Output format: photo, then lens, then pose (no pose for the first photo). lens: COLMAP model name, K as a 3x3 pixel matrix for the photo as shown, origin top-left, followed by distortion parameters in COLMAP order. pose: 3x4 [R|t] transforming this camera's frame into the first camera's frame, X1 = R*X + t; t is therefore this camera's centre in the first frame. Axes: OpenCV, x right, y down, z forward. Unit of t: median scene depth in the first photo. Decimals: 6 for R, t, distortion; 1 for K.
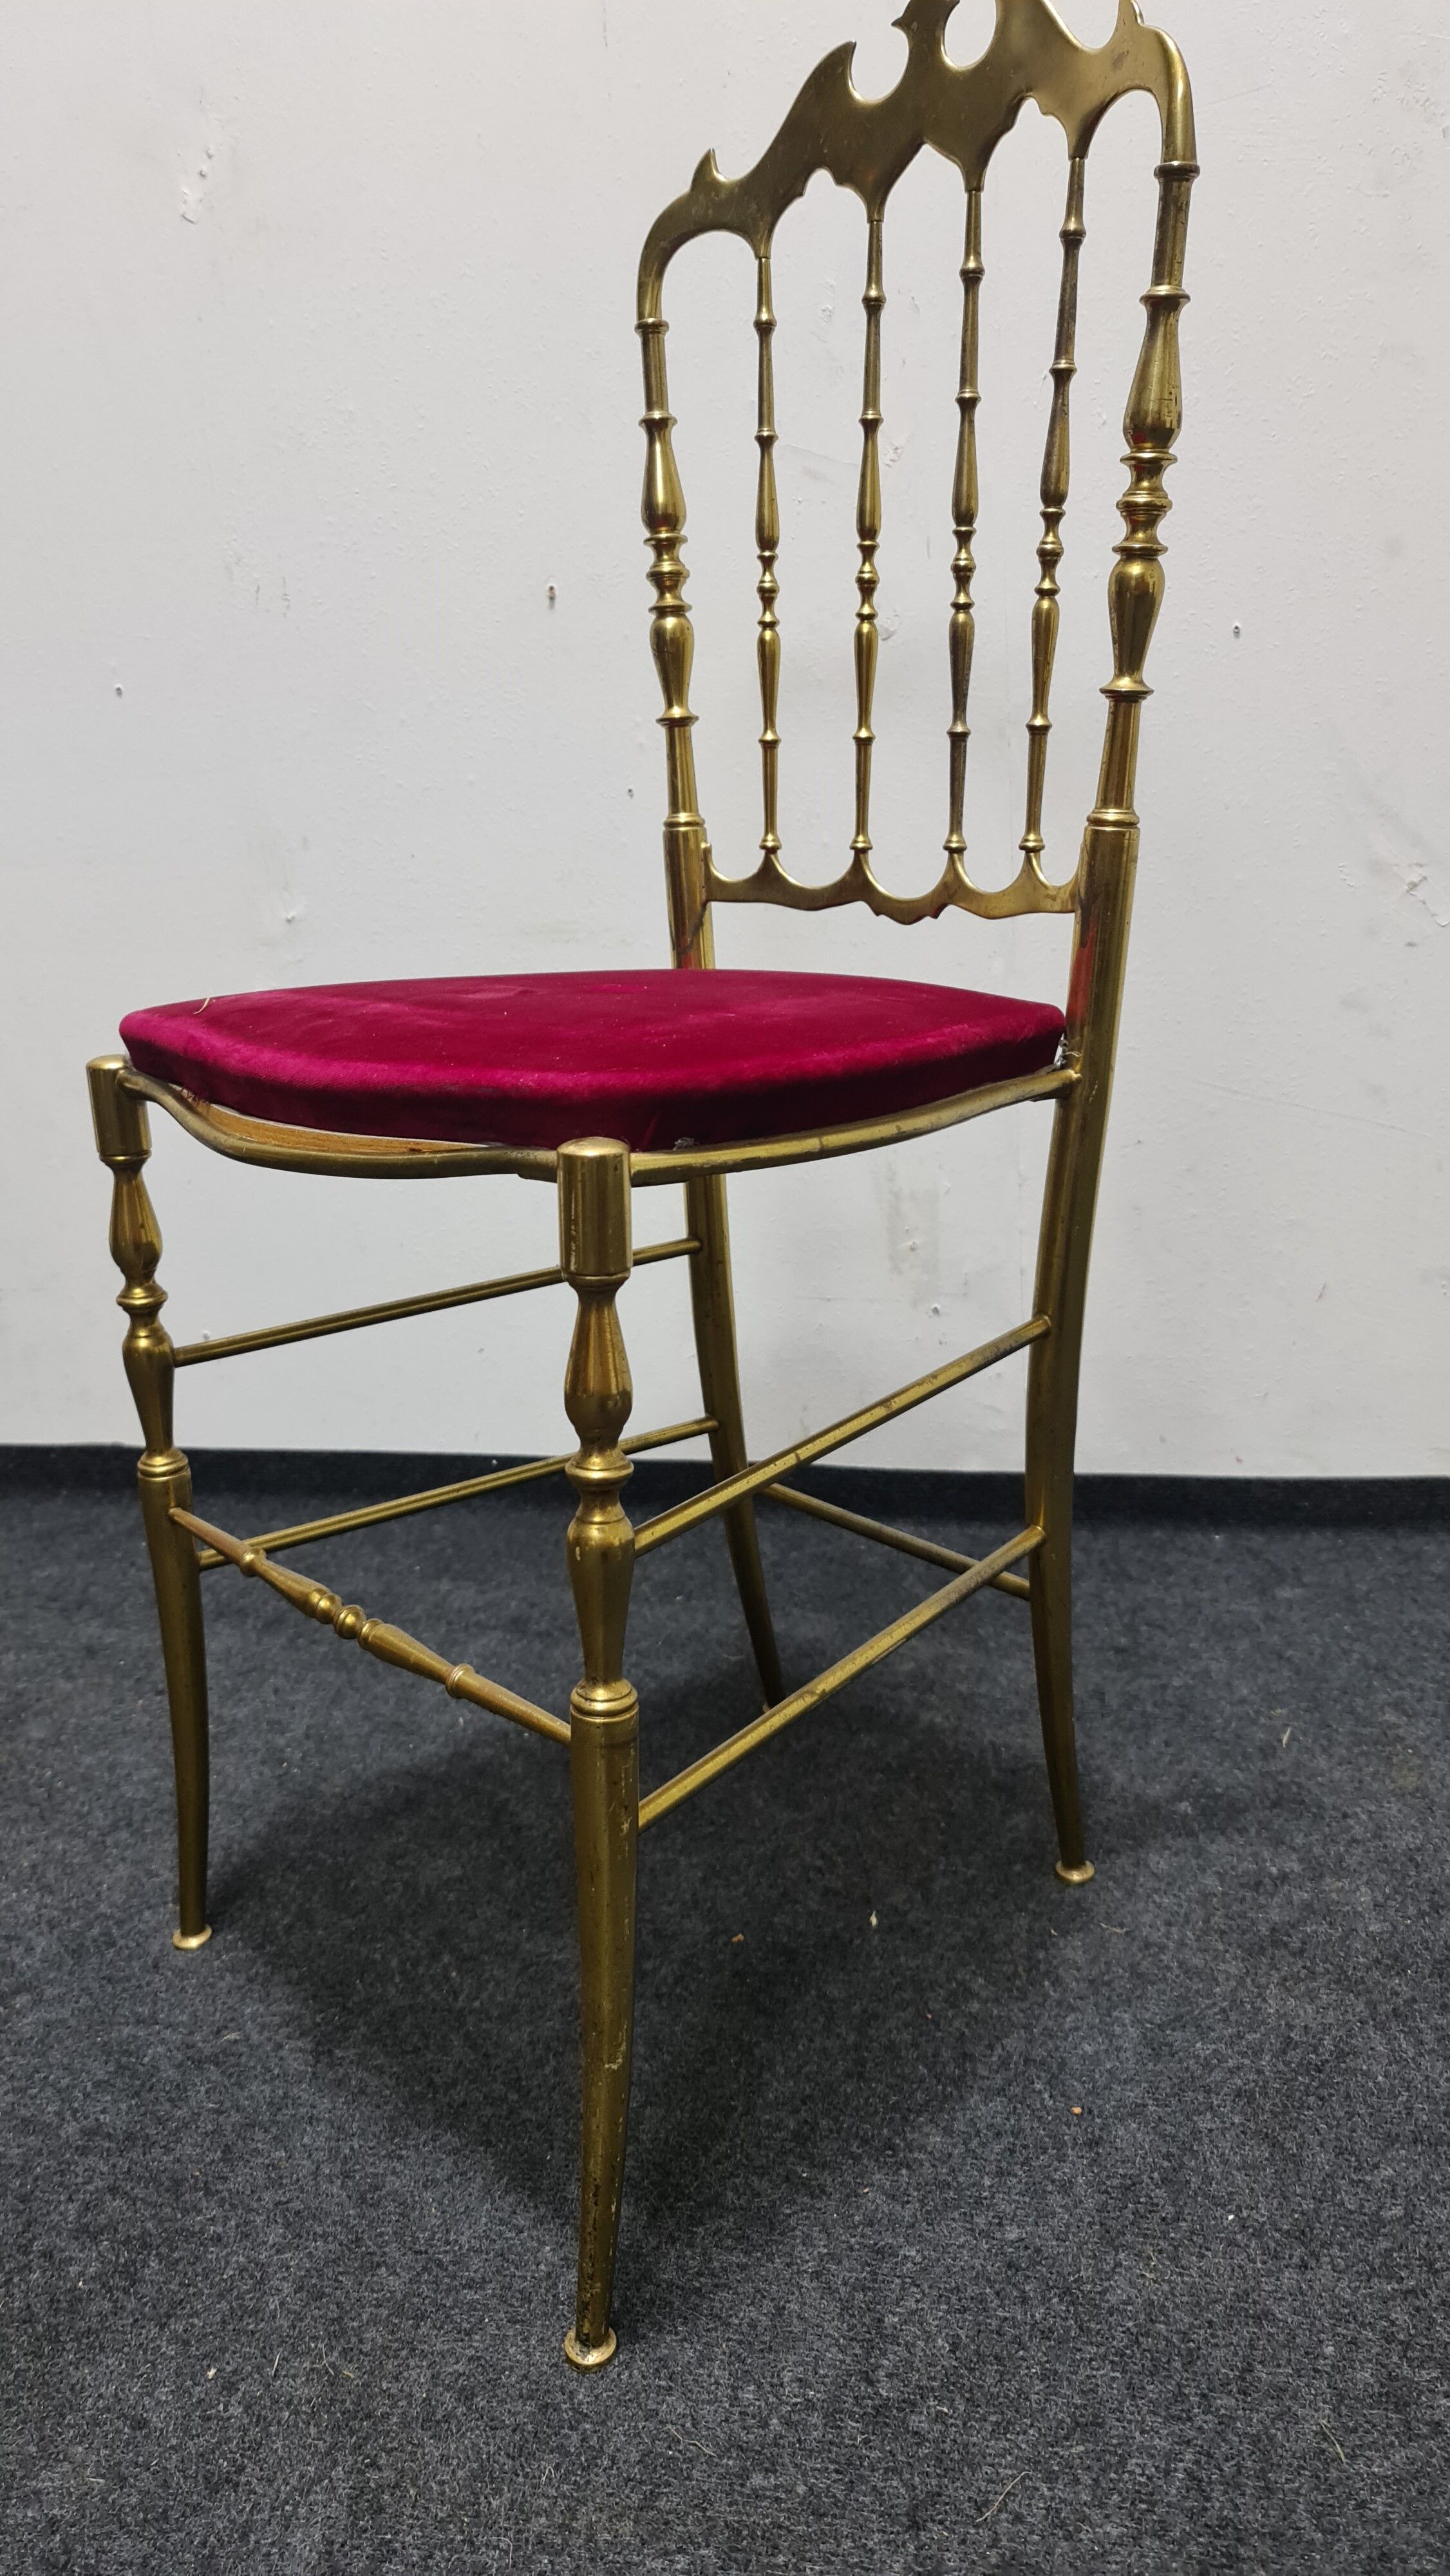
lens RADIAL K [[1912.4, 0, 690.5], [0, 1912.4, 1280.7], [0, 0, 1]] dist [0.069202, -0.064959]
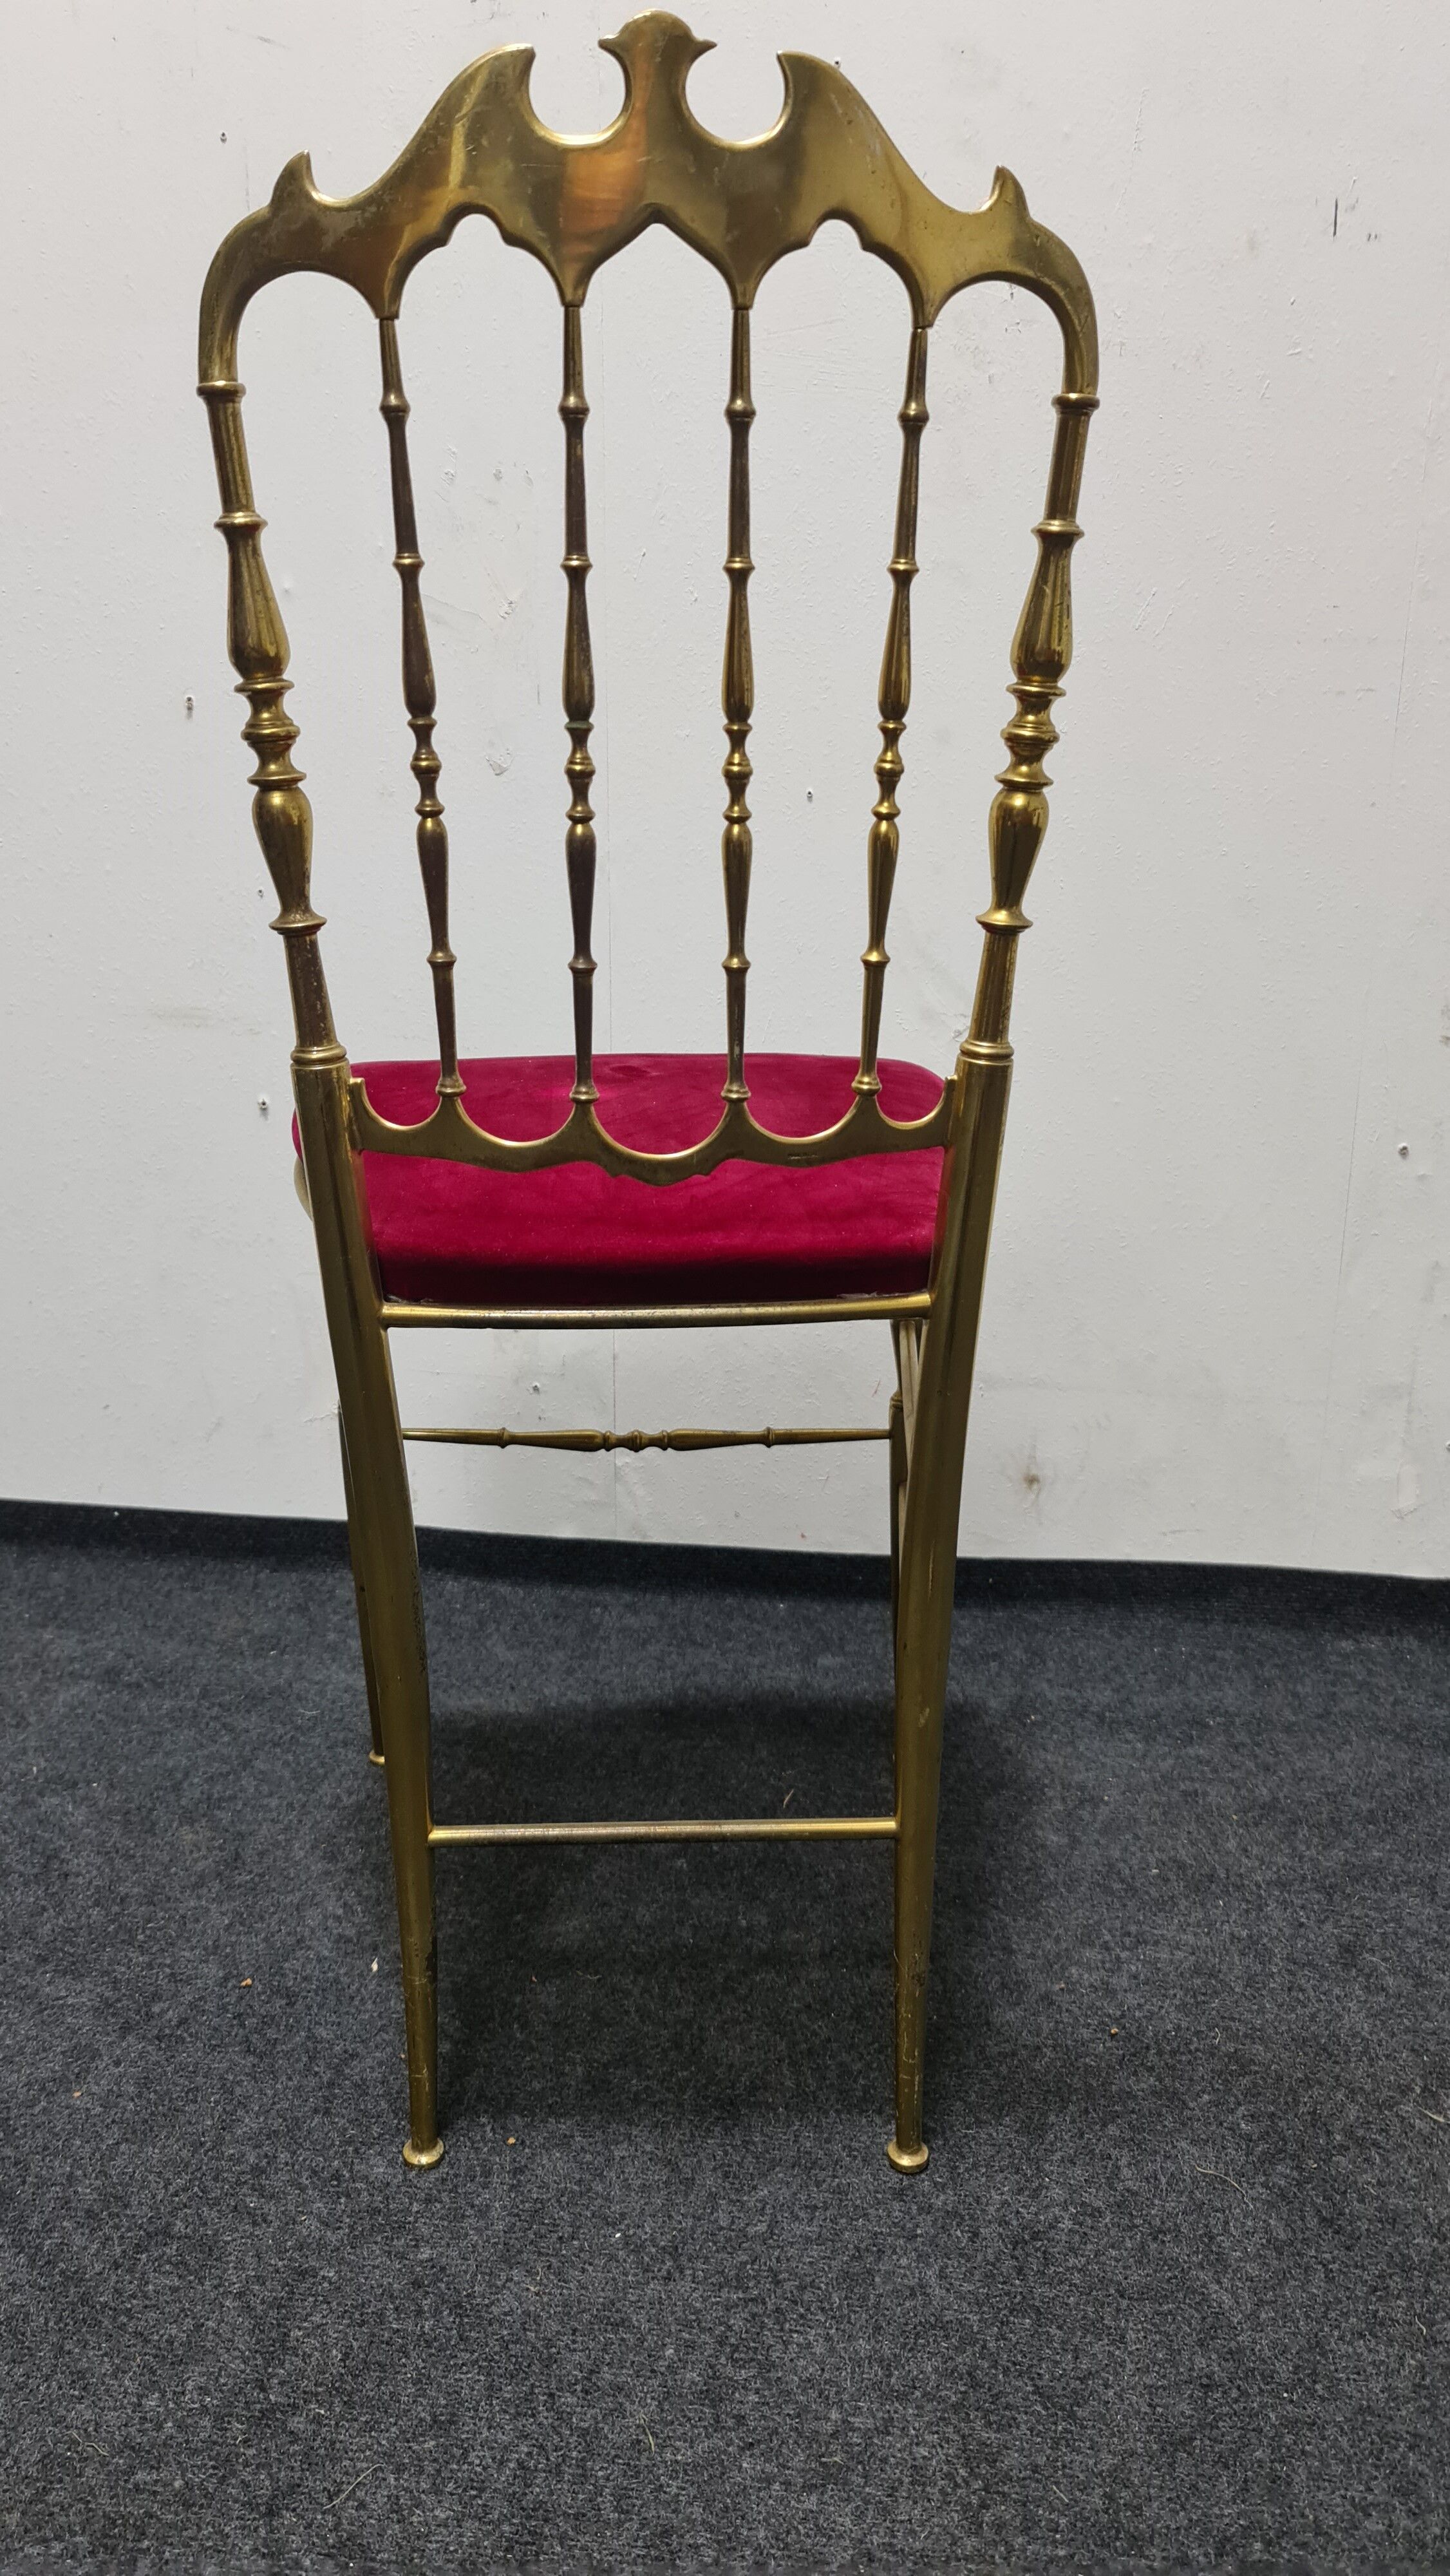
lens RADIAL K [[1912.4, 0, 689.2], [0, 1912.4, 1270.9], [0, 0, 1]] dist [0.069202, -0.064959]
pose [[0.993220, 0.046889, 0.106376, 0.141822], [-0.045986, 0.998882, -0.010928, -0.062529], [-0.106770, 0.005962, 0.994266, -0.118281]]
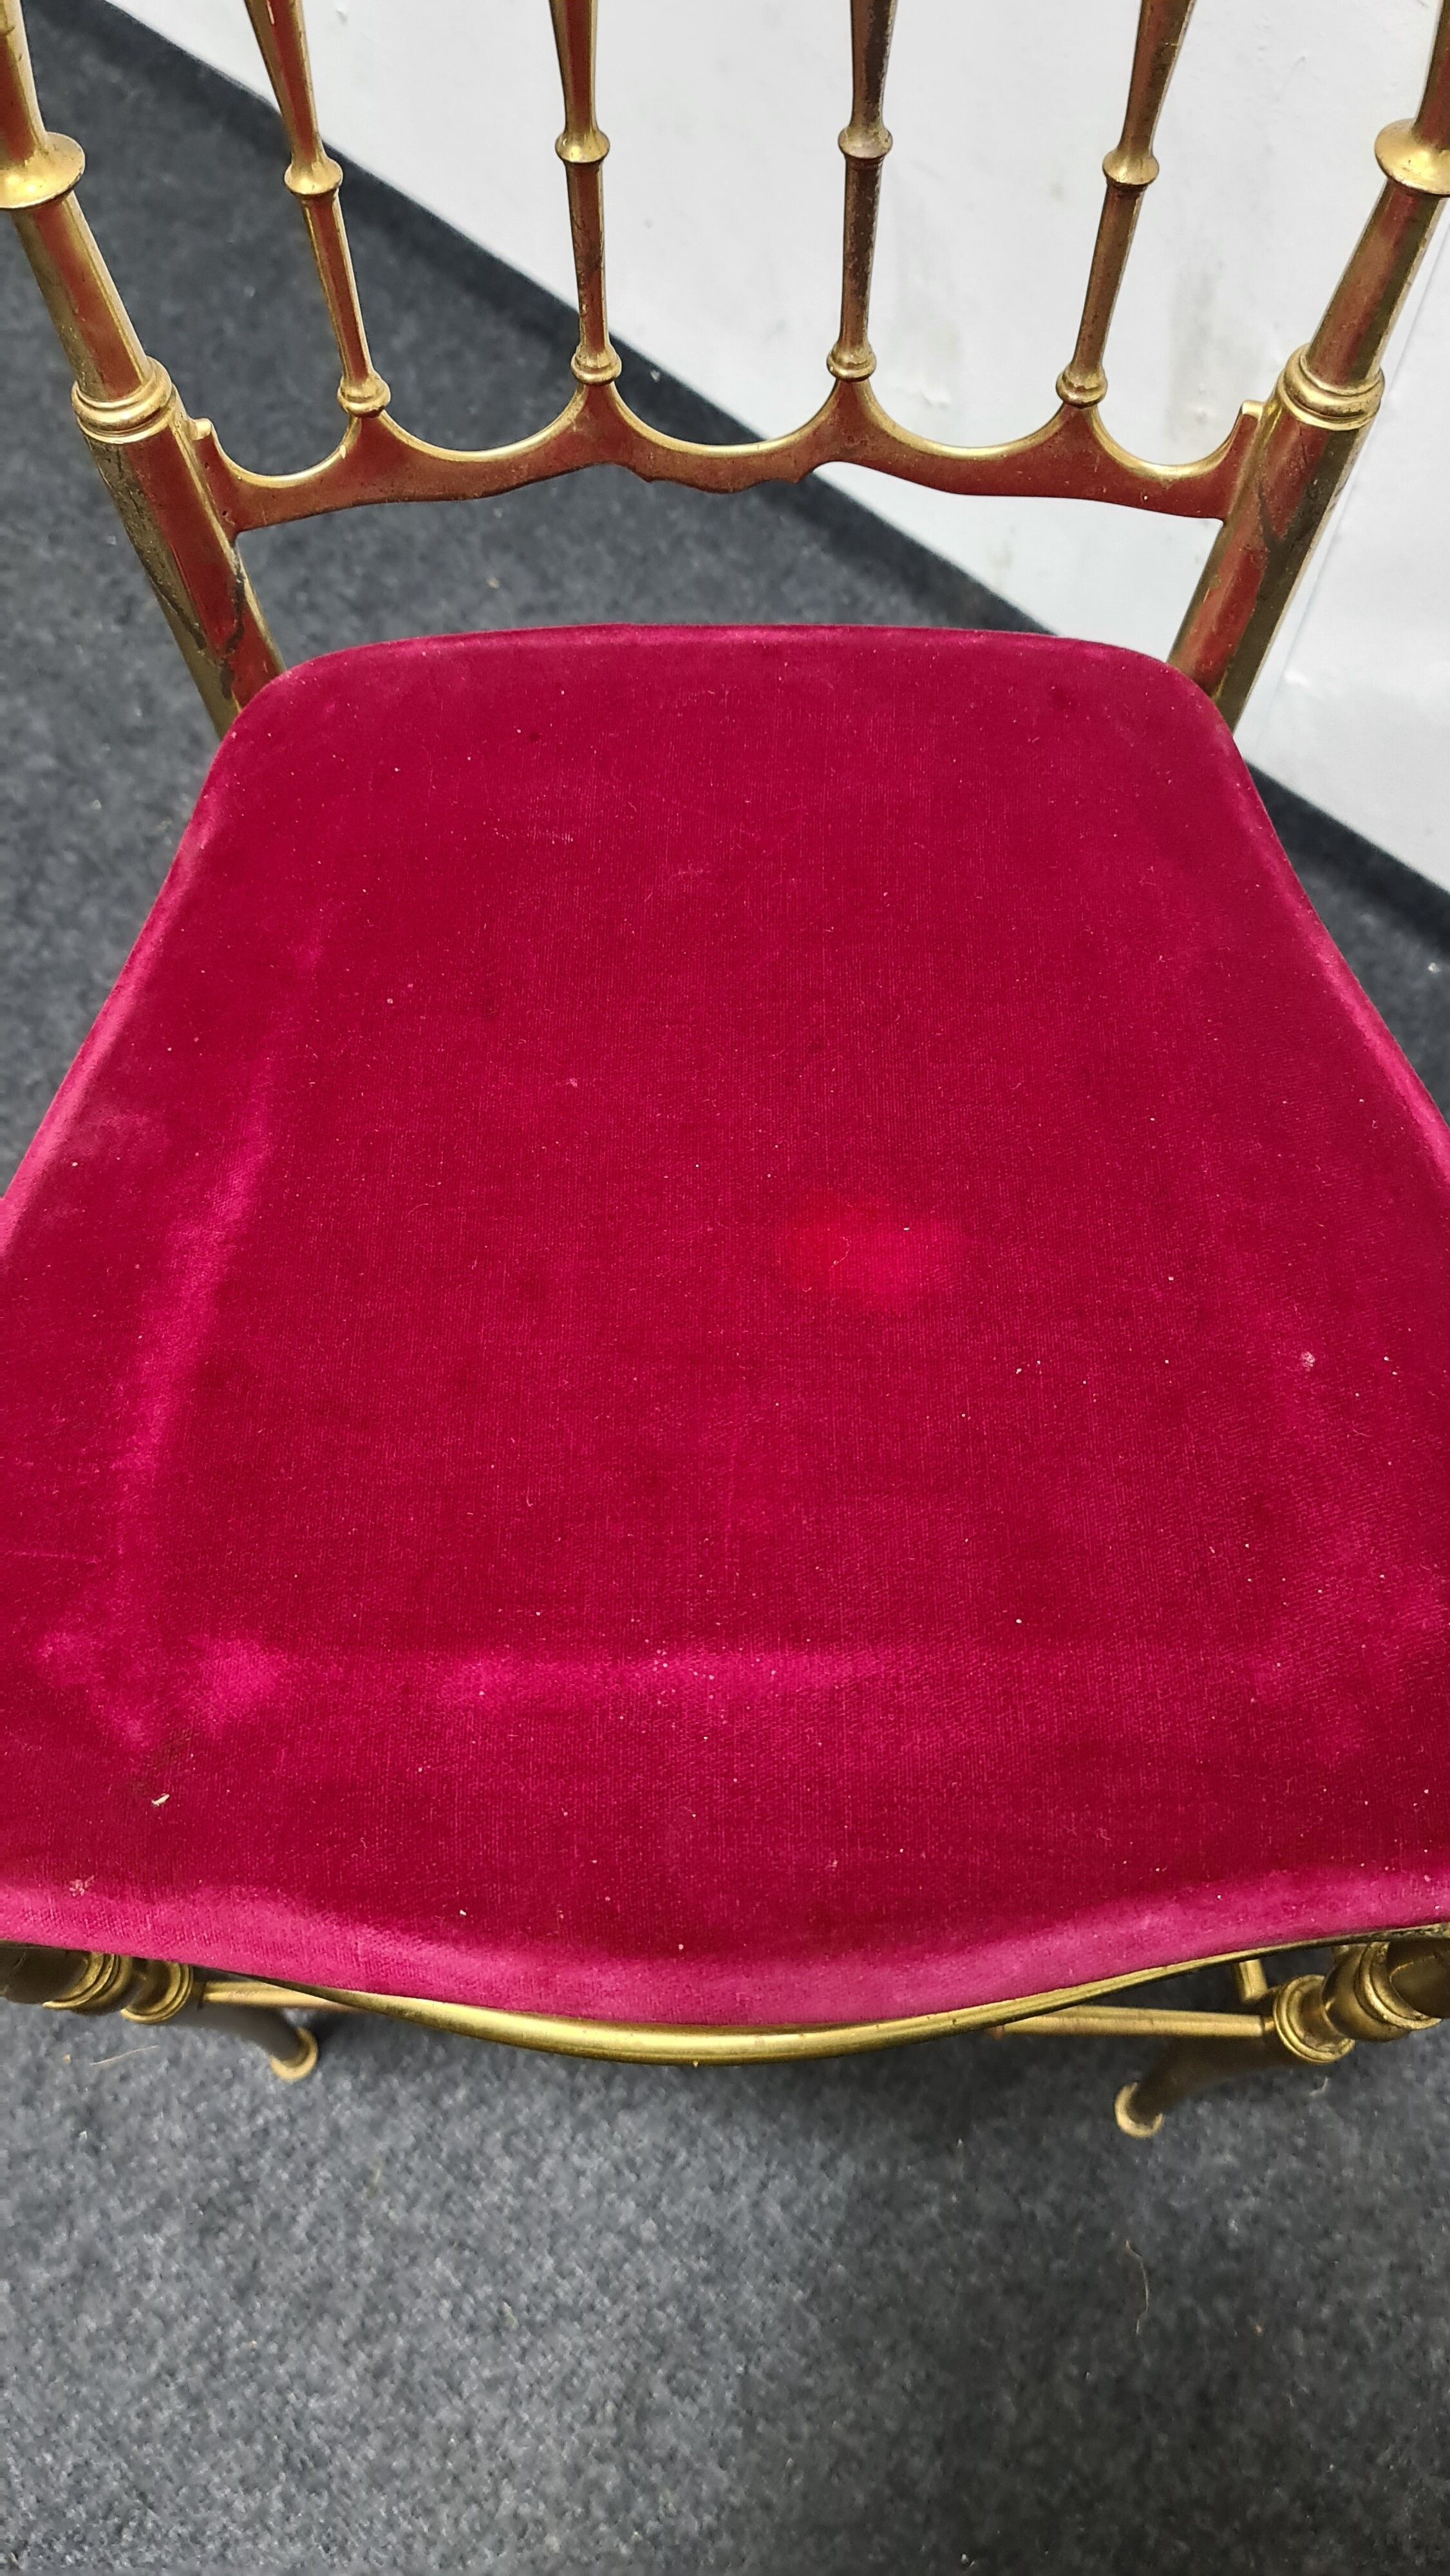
lens RADIAL K [[1912.4, 0, 695.6], [0, 1912.4, 1301.7], [0, 0, 1]] dist [0.069202, -0.064959]
pose [[0.865609, 0.479203, -0.145210, 0.295375], [-0.171609, 0.556355, 0.813031, -0.490860], [0.470395, -0.678847, 0.563821, 0.563436]]
